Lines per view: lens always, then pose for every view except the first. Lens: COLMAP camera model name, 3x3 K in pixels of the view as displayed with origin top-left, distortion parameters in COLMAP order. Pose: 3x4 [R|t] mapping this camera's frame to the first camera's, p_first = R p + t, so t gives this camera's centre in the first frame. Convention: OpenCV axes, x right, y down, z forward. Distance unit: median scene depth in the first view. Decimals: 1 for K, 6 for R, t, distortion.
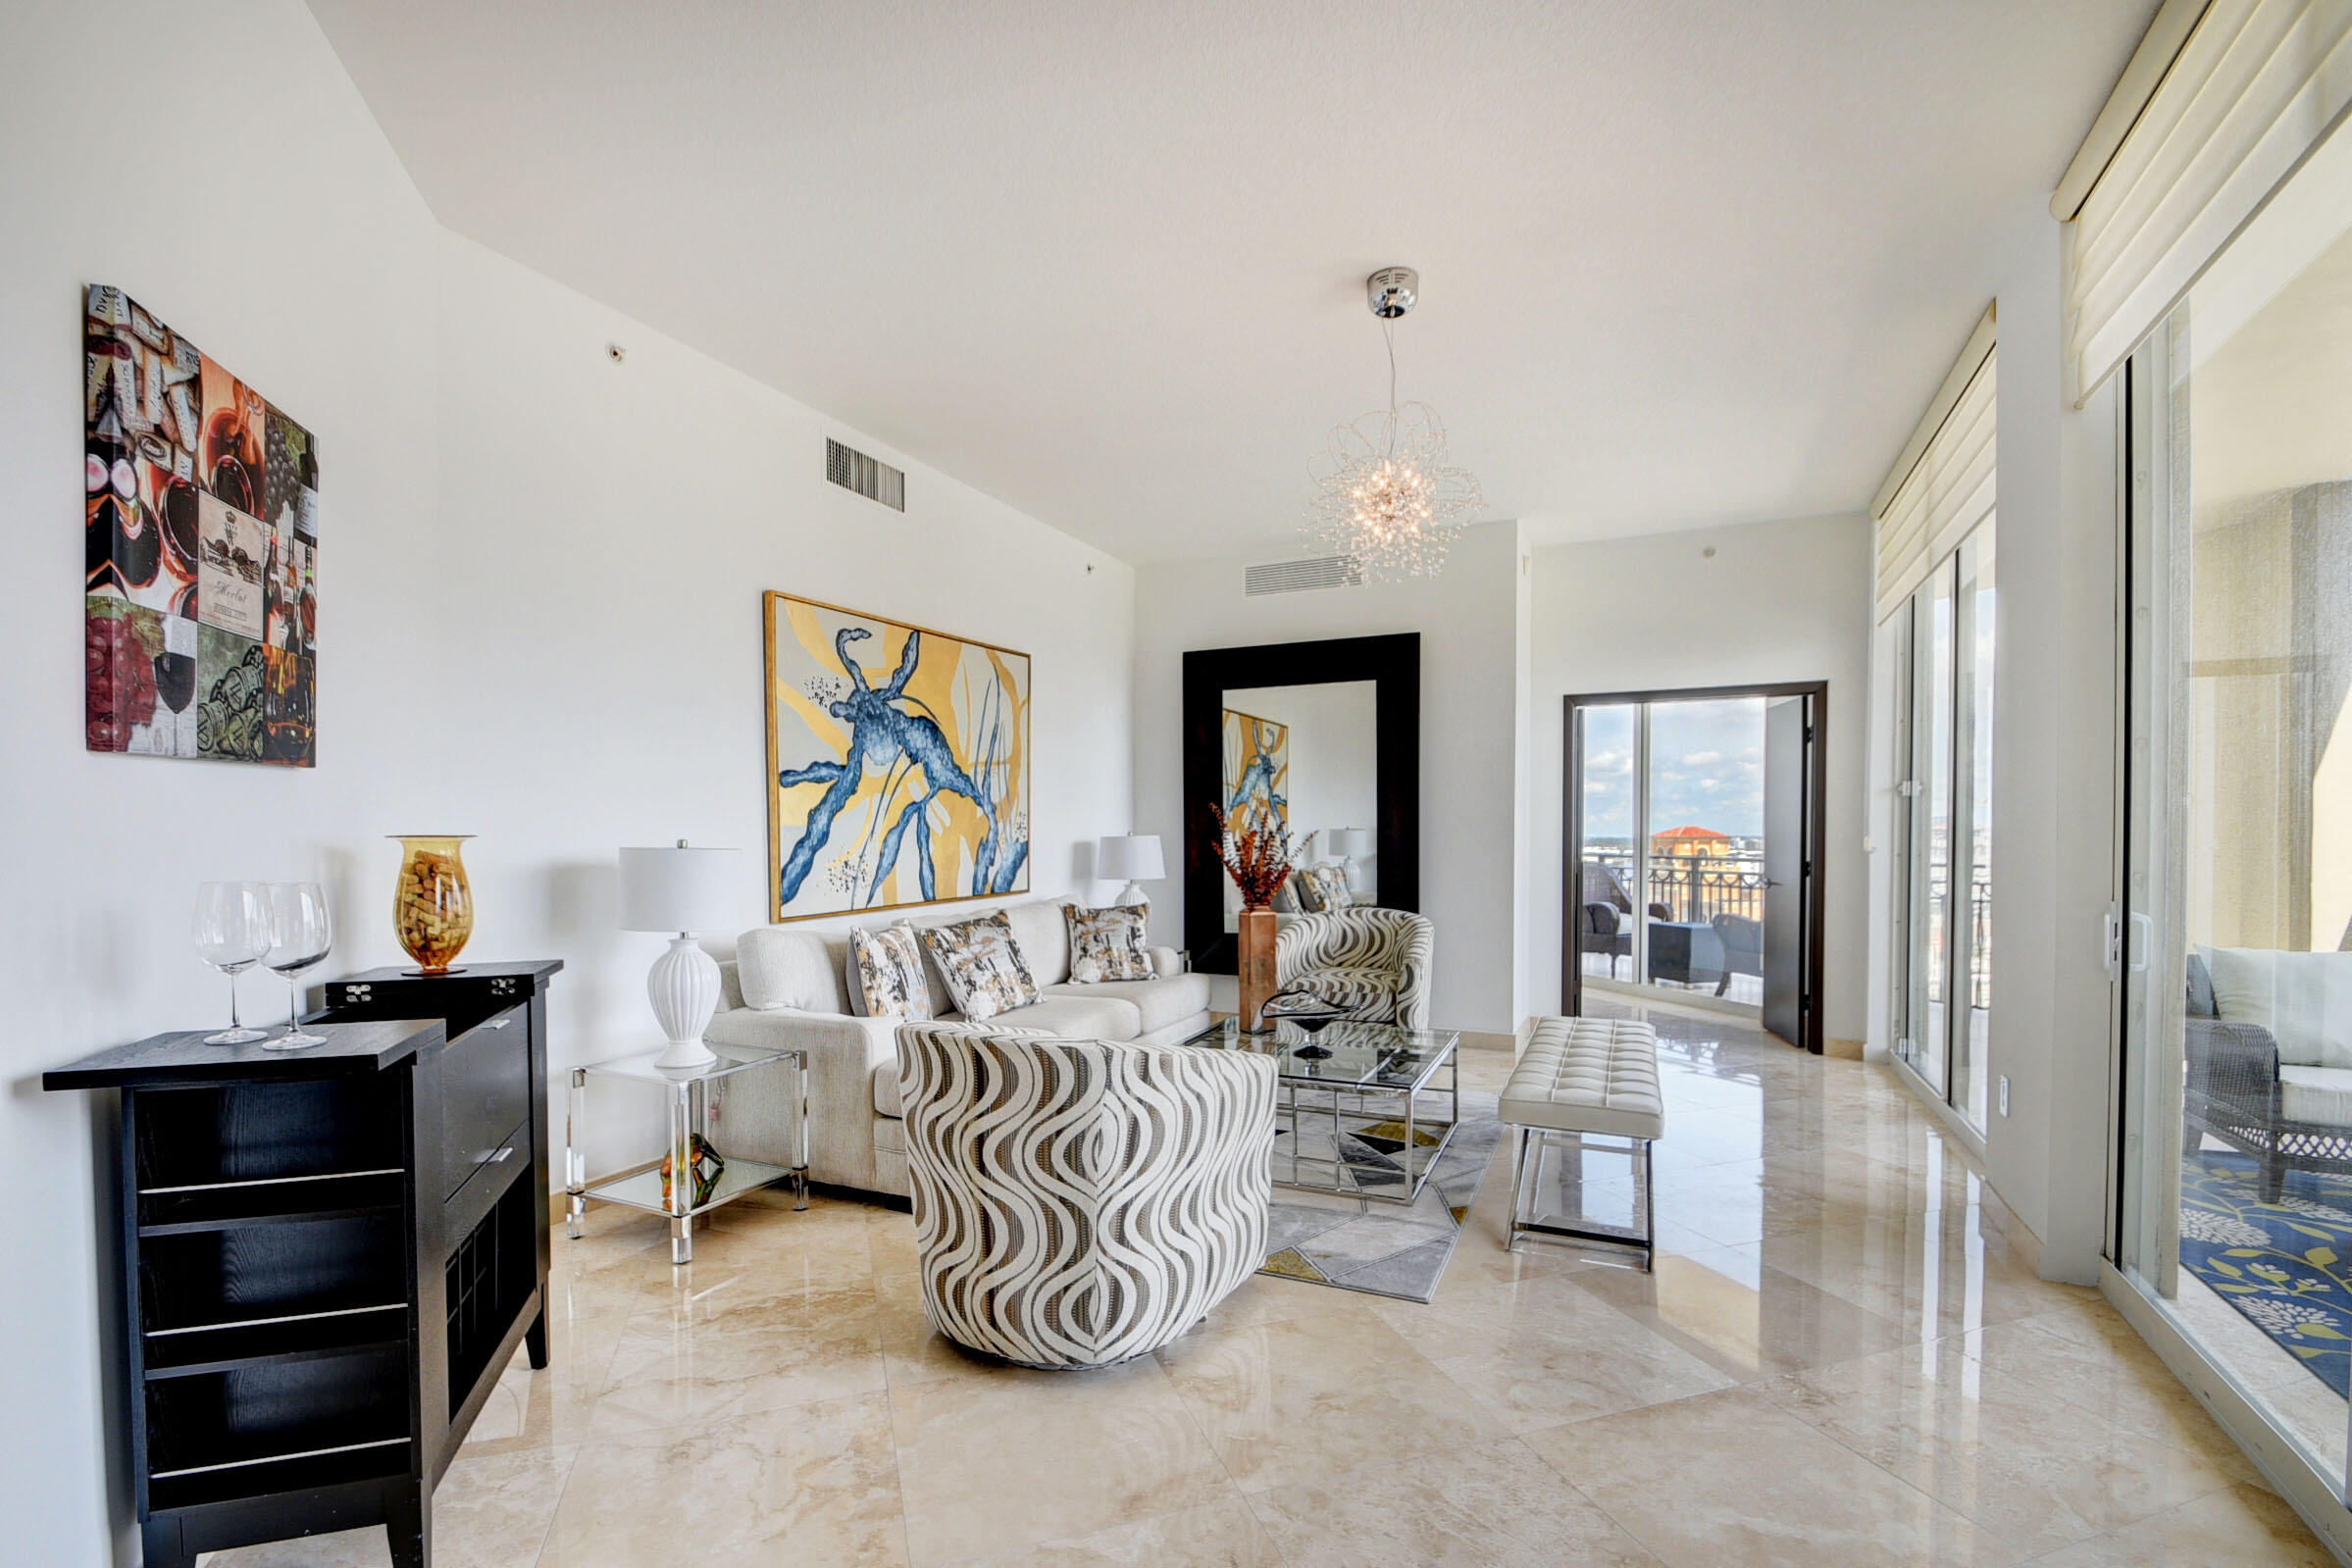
lens RADIAL K [[1033.6, 0, 1165.9], [0, 1033.6, 852.4], [0, 0, 1]] dist [0.000336, -0.010822]
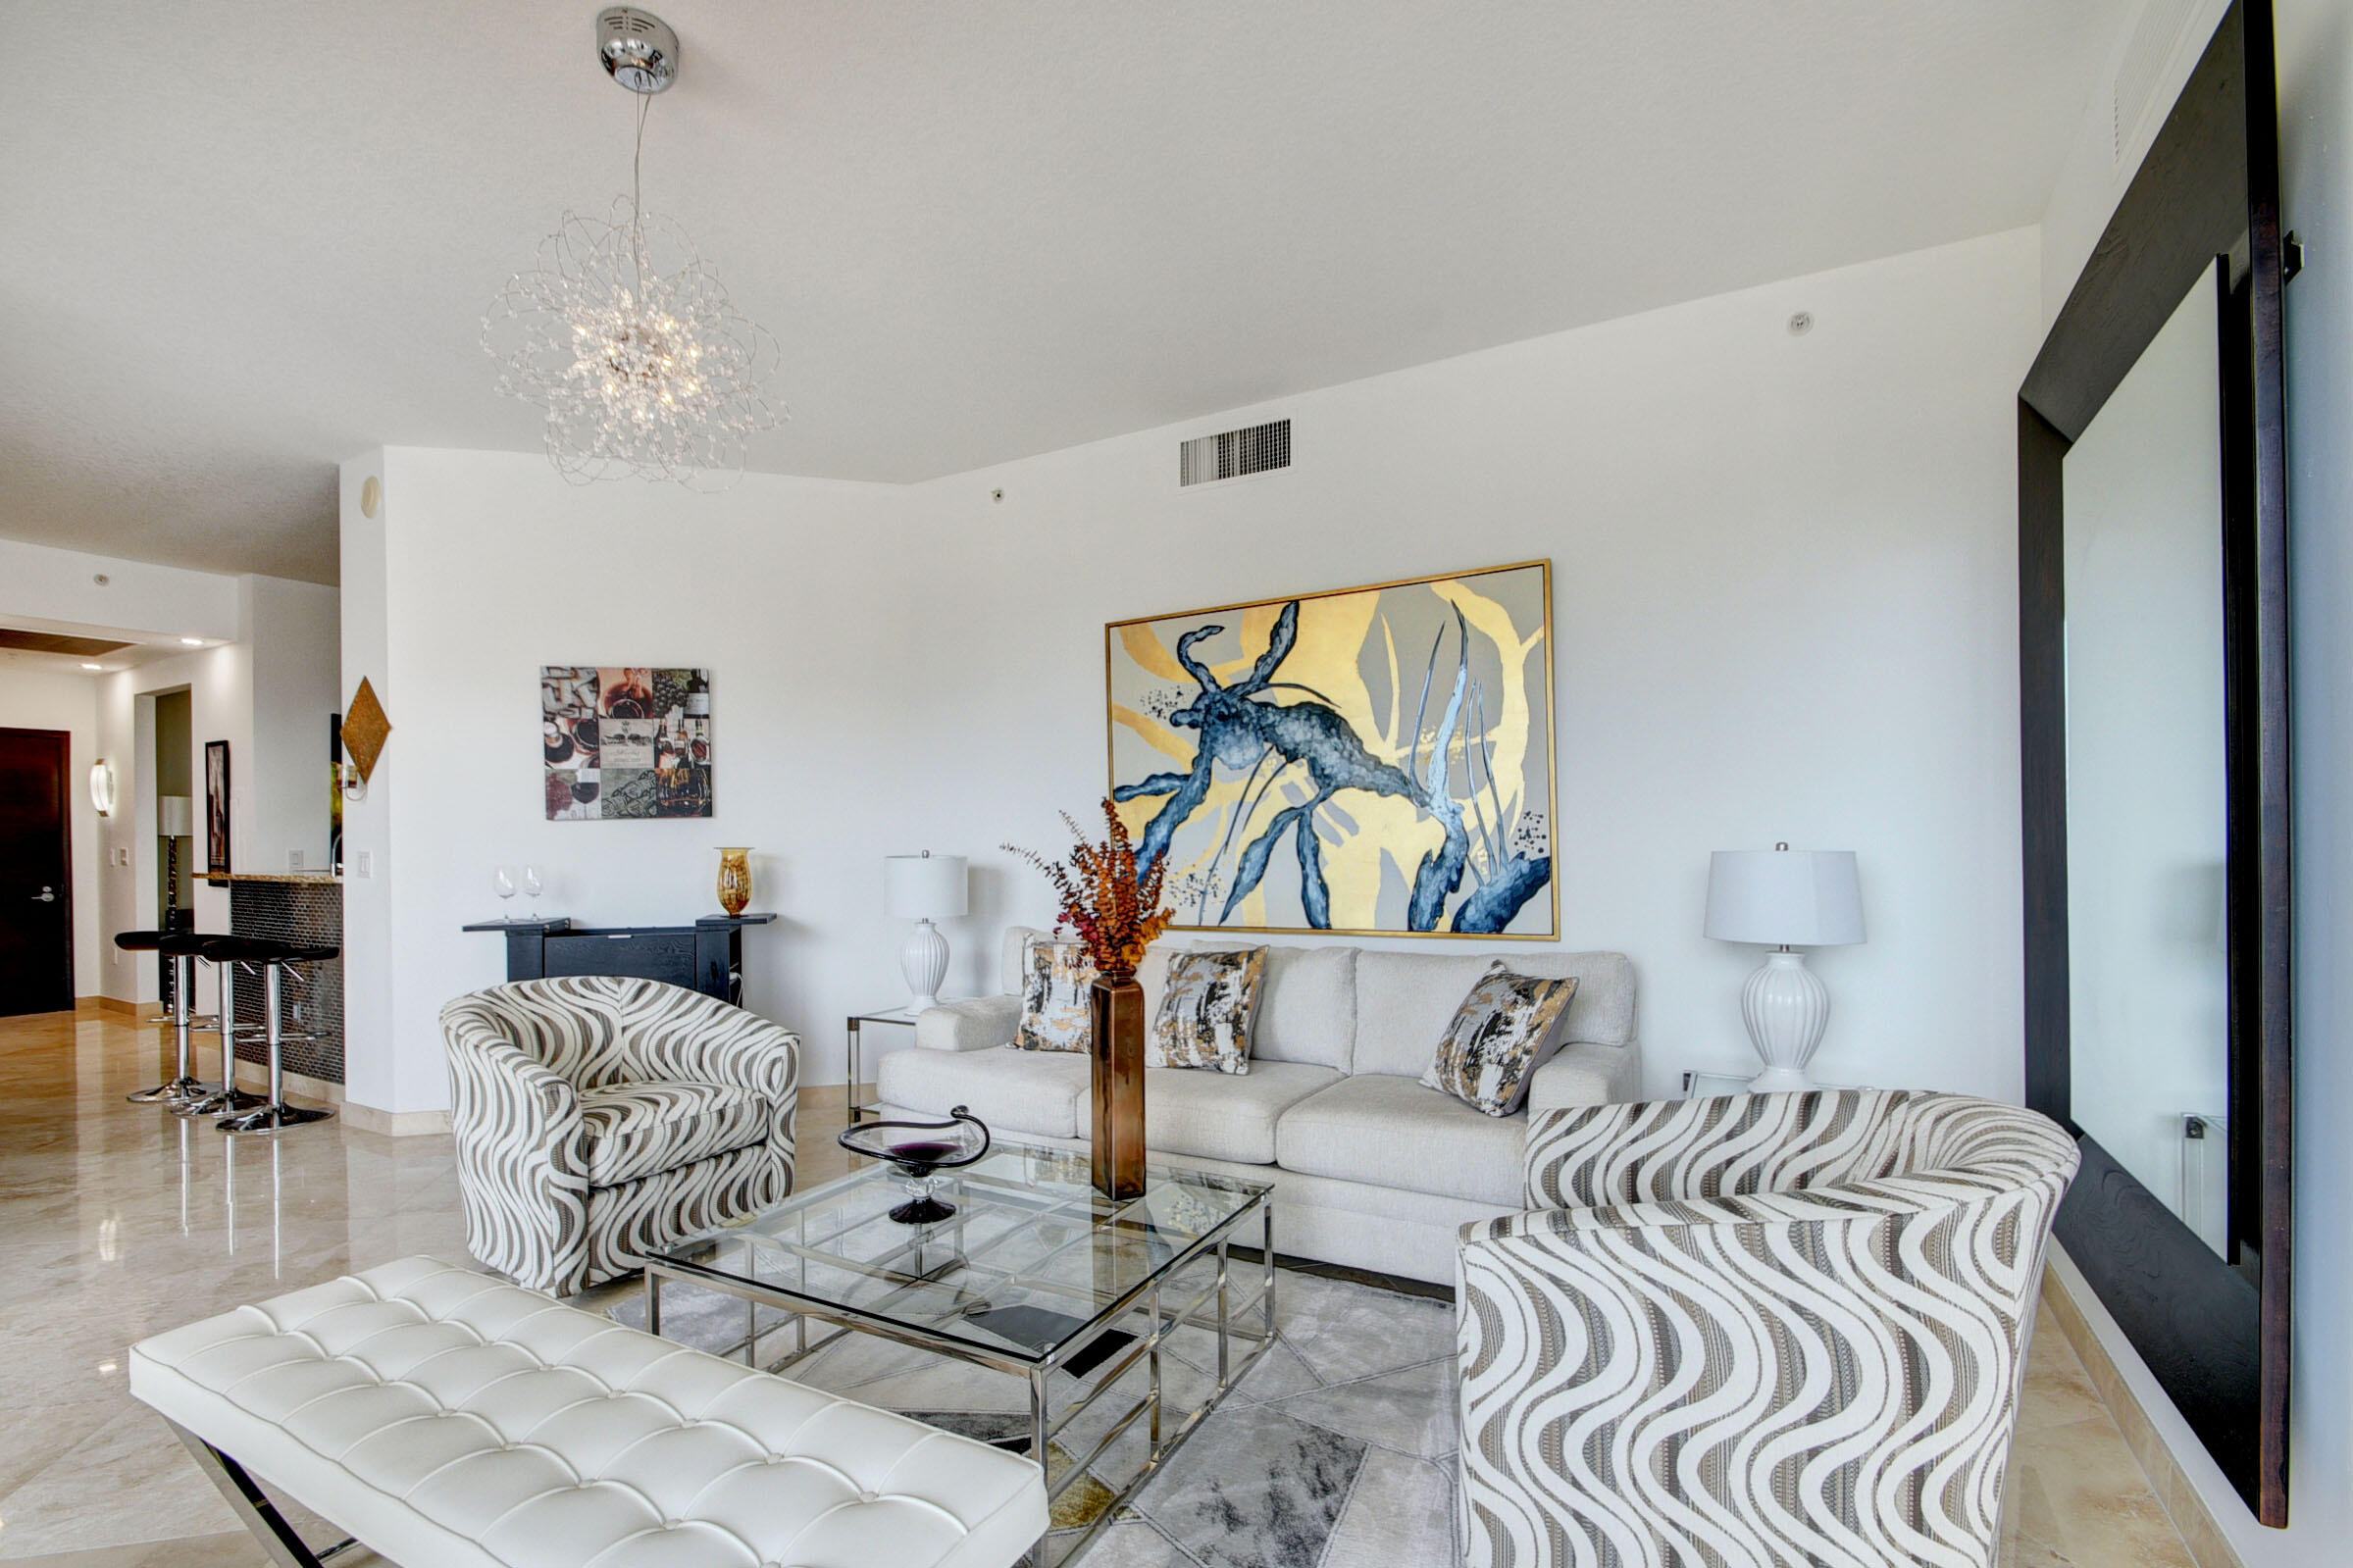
lens RADIAL K [[1043.9, 0, 1163.7], [0, 1043.9, 847.2], [0, 0, 1]] dist [0.012725, -0.011436]
pose [[-0.075095, 0.006200, -0.997157, 0.650961], [-0.014716, 0.999865, 0.007325, -0.023070], [0.997068, 0.015224, -0.074994, 1.035772]]
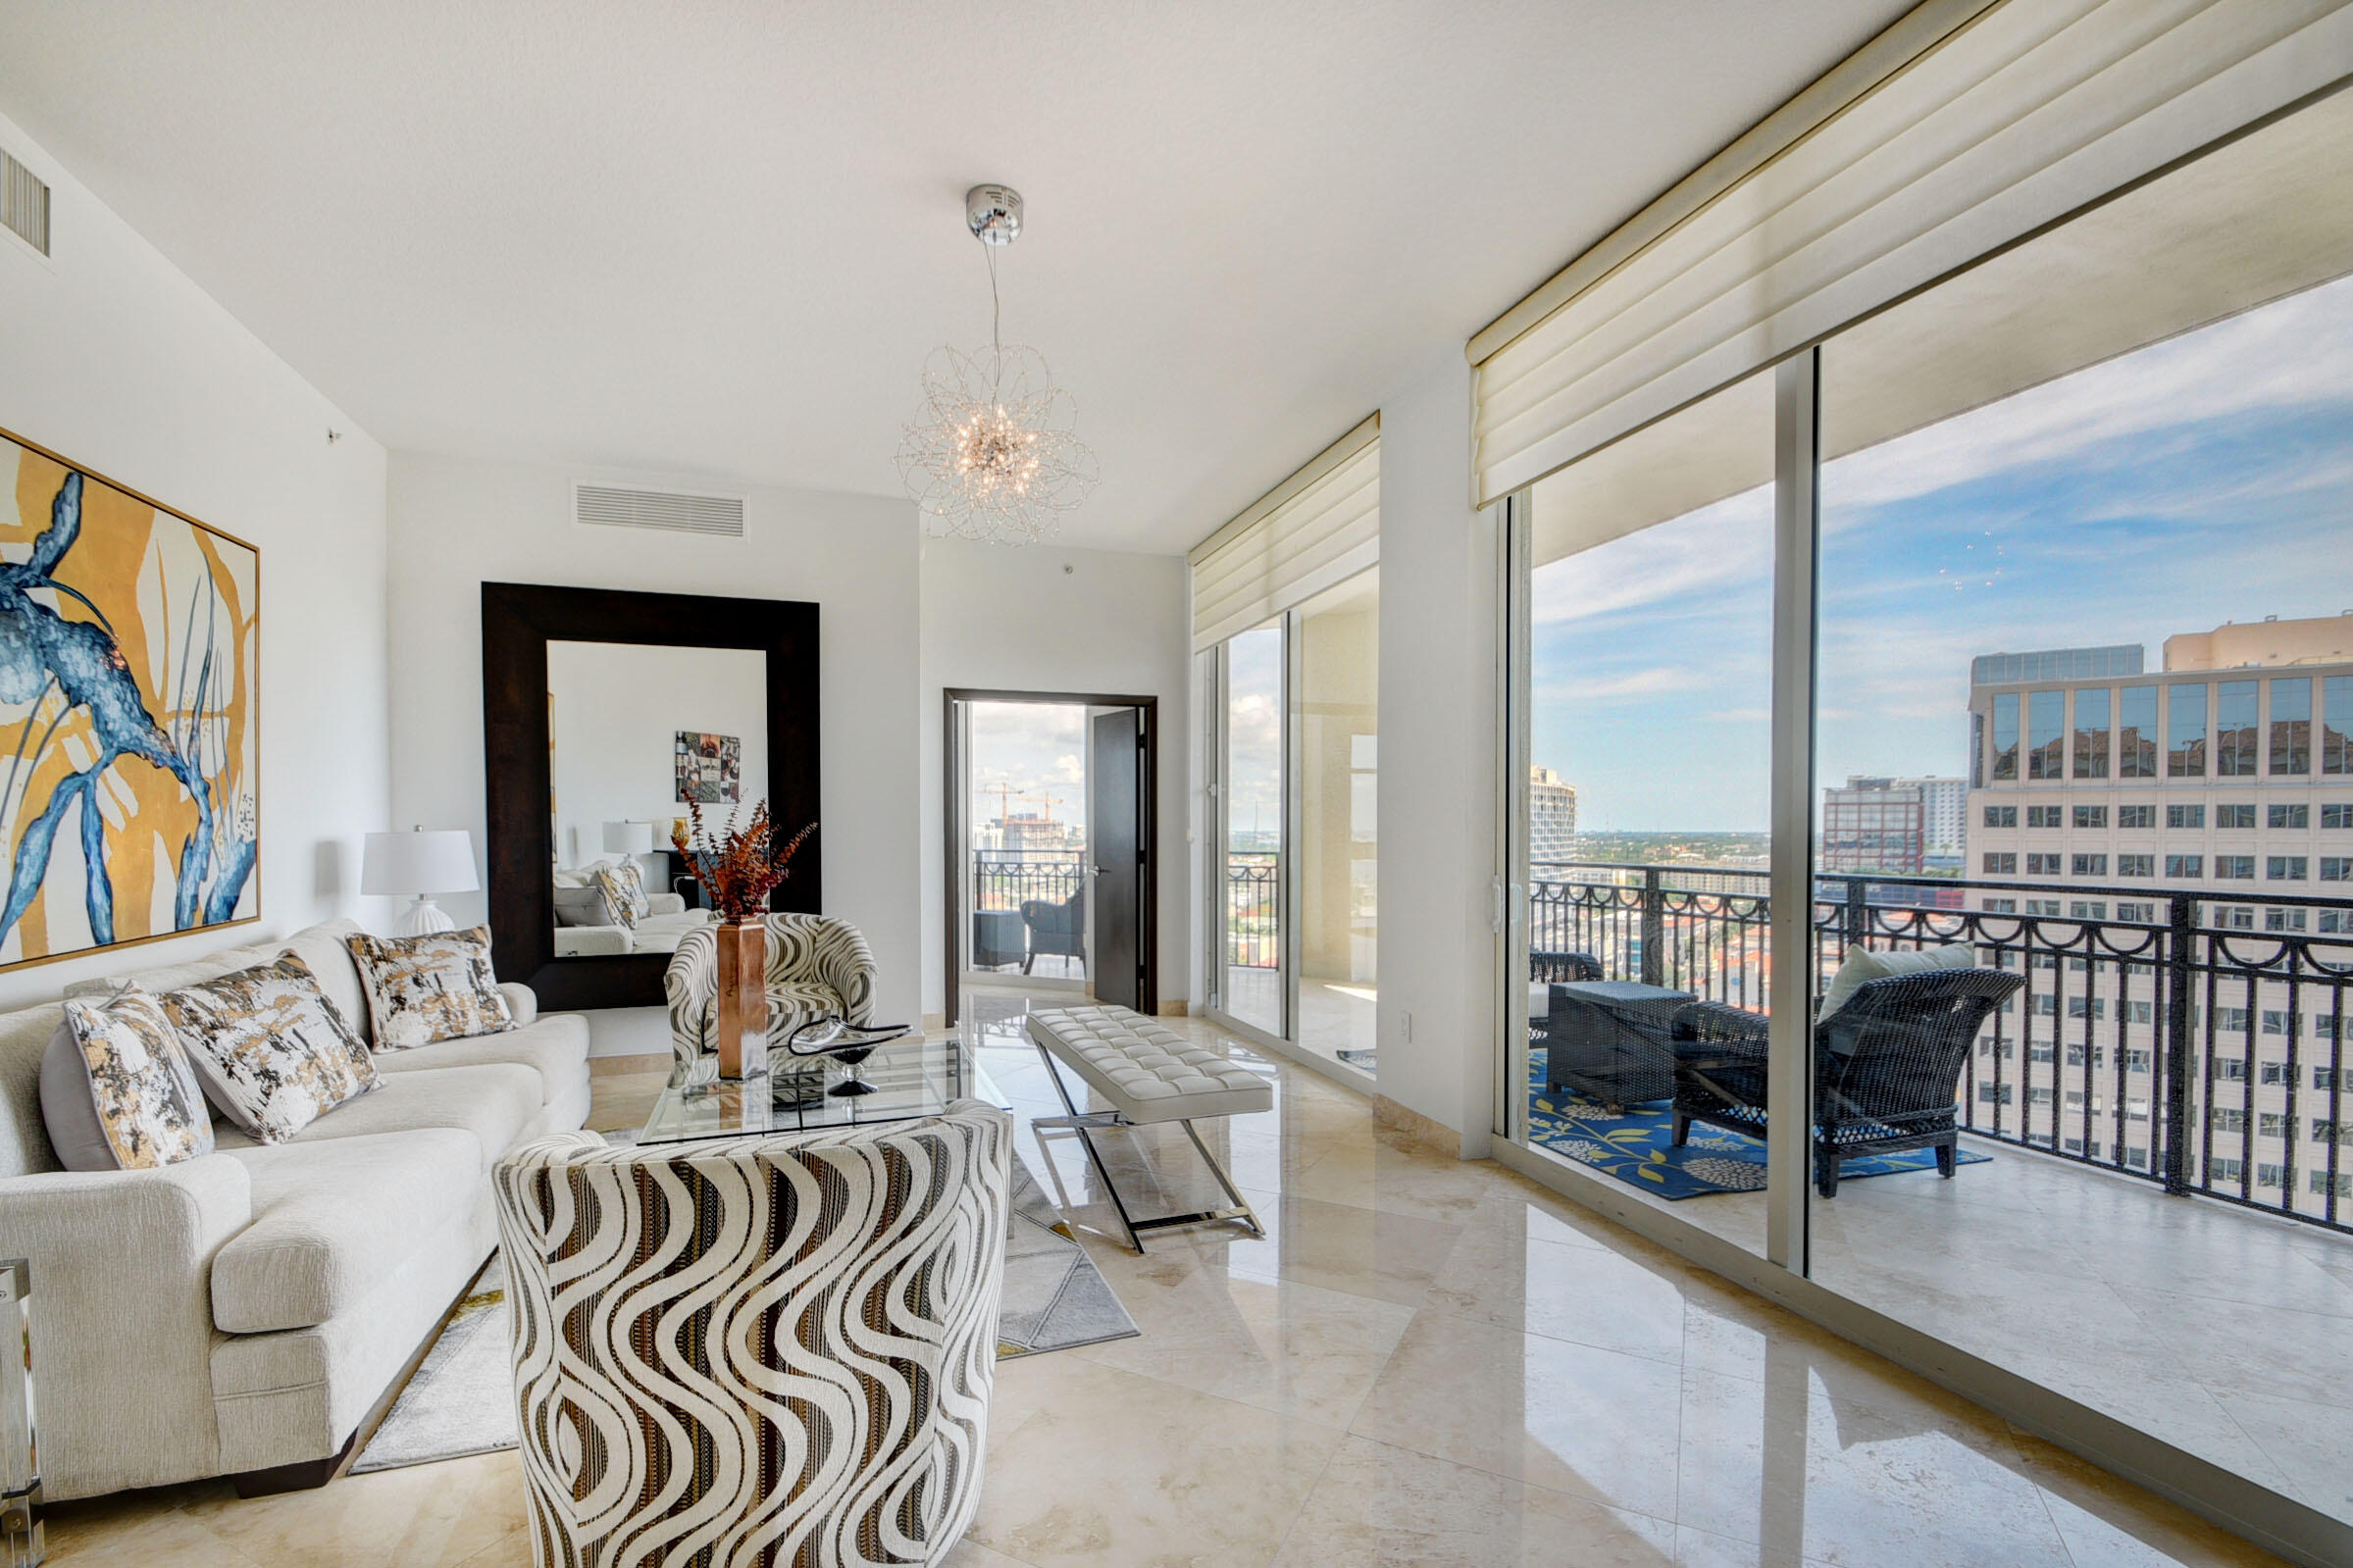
lens RADIAL K [[1034.0, 0, 1166.4], [0, 1034.0, 852.4], [0, 0, 1]] dist [0.000336, -0.010822]
pose [[0.714058, -0.018185, 0.699851, -0.224668], [0.014767, 0.999831, 0.010913, -0.002443], [-0.699931, 0.002543, 0.714206, 0.196480]]
